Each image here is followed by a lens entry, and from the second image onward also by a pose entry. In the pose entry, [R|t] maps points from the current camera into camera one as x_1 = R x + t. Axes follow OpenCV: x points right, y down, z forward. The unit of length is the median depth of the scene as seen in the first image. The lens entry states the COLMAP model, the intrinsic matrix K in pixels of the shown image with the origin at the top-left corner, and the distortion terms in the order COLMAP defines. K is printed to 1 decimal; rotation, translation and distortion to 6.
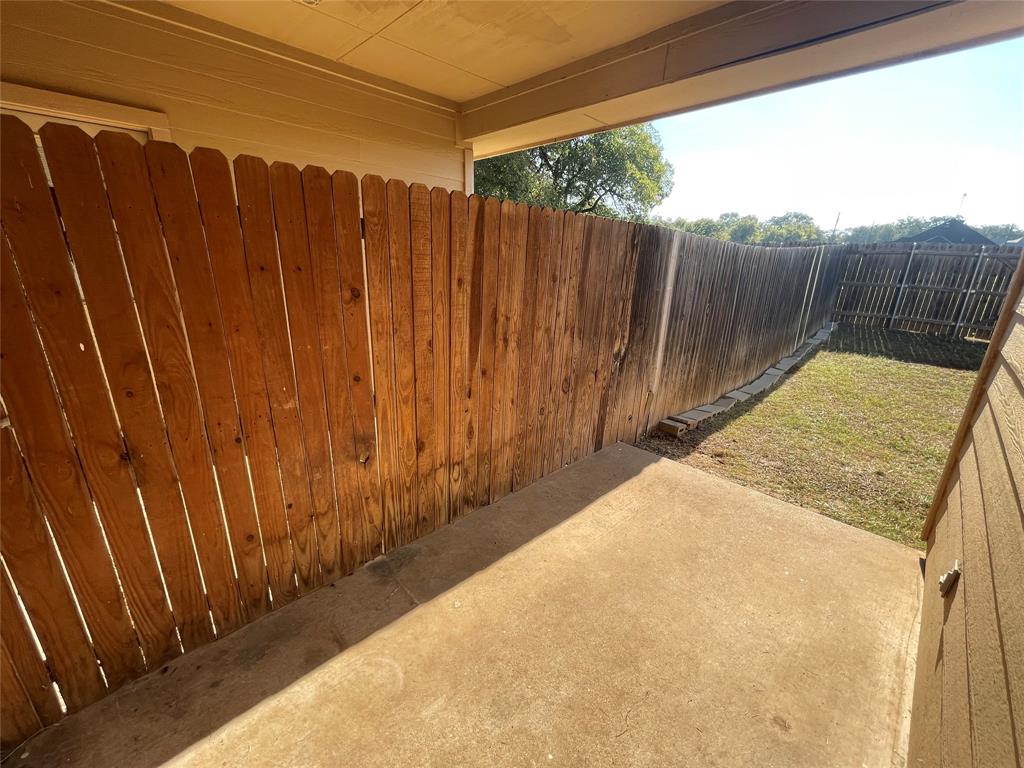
lens RADIAL K [[417.3, 0, 507.1], [0, 417.3, 390.4], [0, 0, 1]] dist [0.002086, -0.000311]
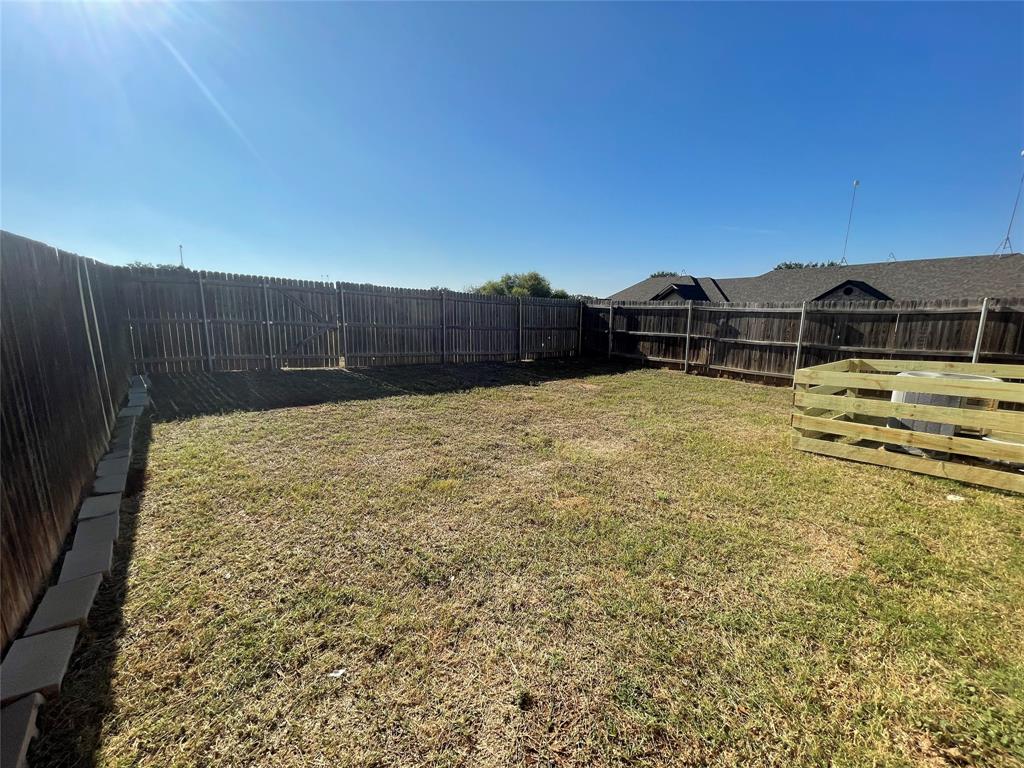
lens RADIAL K [[417.3, 0, 510.1], [0, 417.3, 390.5], [0, 0, 1]] dist [0.002086, -0.000311]
pose [[0.130325, -0.197731, 0.971554, 0.310151], [0.288188, 0.945158, 0.153701, -0.116517], [-0.948664, 0.259959, 0.180161, 0.510054]]
